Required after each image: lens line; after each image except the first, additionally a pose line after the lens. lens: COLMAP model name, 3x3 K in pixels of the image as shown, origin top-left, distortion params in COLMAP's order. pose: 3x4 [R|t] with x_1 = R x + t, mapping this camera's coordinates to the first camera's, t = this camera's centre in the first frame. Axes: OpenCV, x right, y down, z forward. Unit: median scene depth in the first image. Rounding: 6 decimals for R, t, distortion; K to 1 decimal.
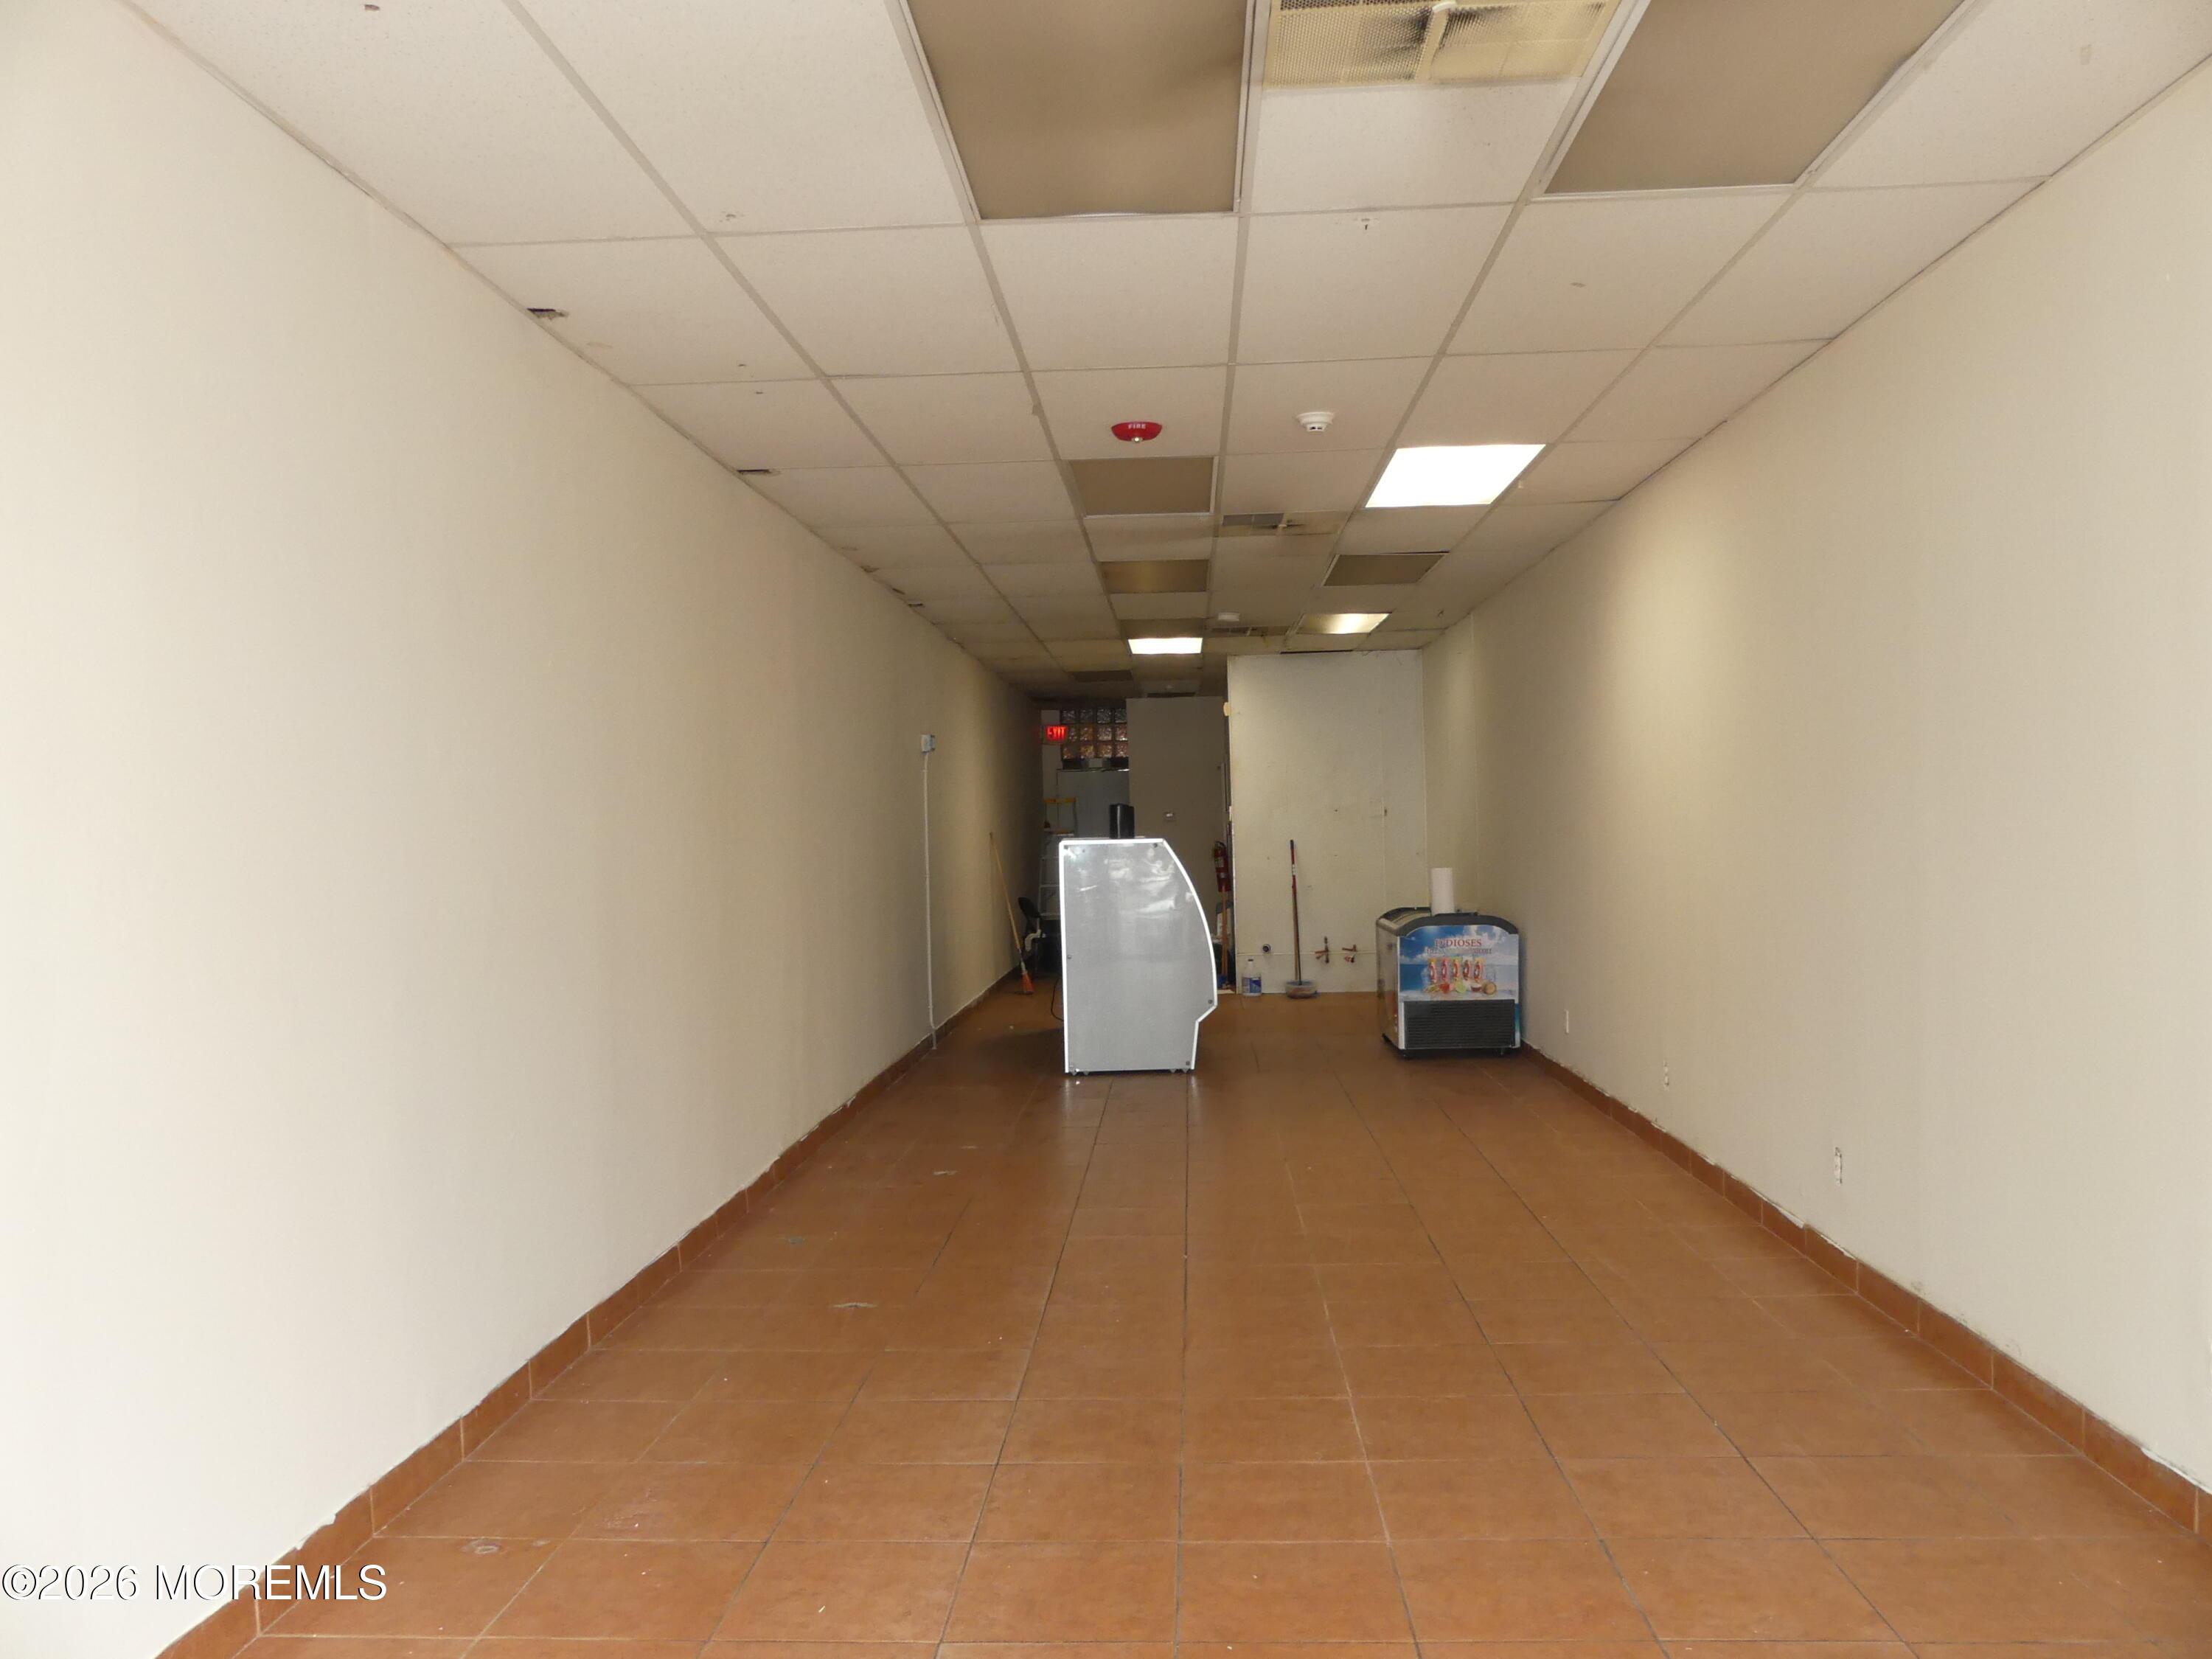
lens RADIAL K [[1664.4, 0, 1107.5], [0, 1664.4, 846.5], [0, 0, 1]] dist [-0.022870, 0.015437]
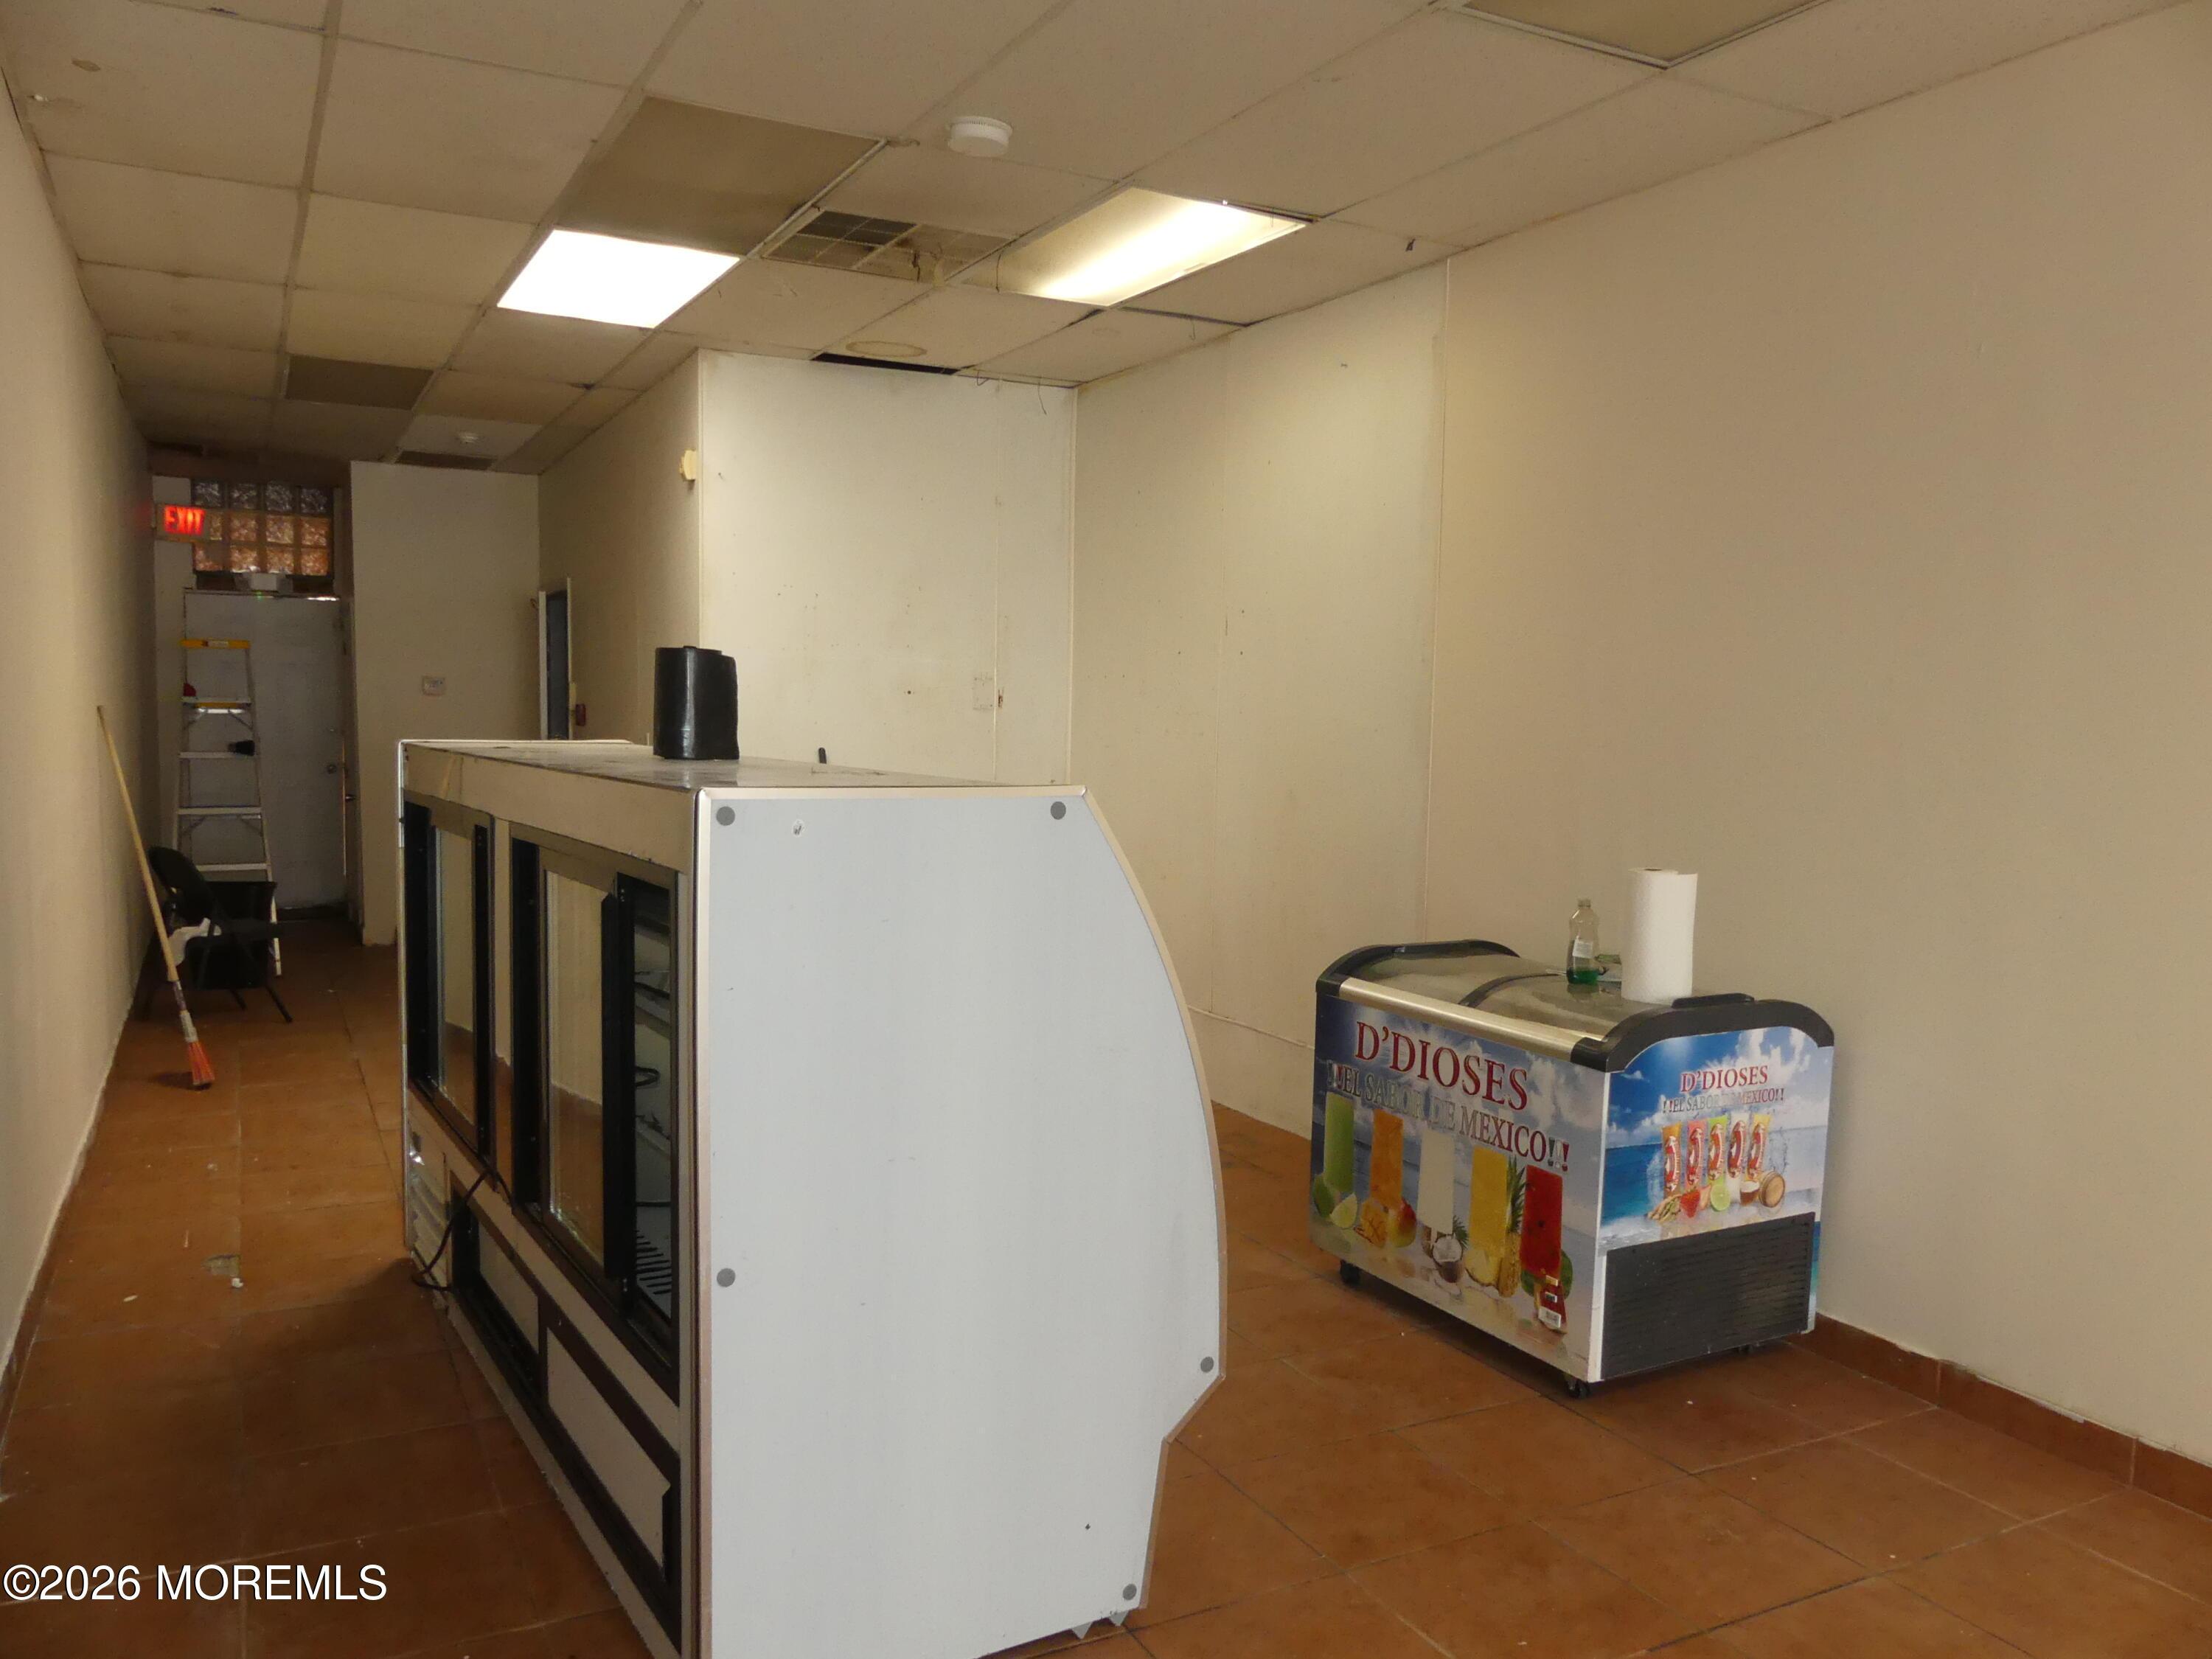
lens RADIAL K [[1649.2, 0, 1103.8], [0, 1649.2, 869.3], [0, 0, 1]] dist [-0.006712, -0.000016]
pose [[0.861025, -0.007805, 0.508503, -0.092629], [-0.034972, 0.996607, 0.074514, -0.010608], [-0.507359, -0.081942, 0.857830, 0.760018]]
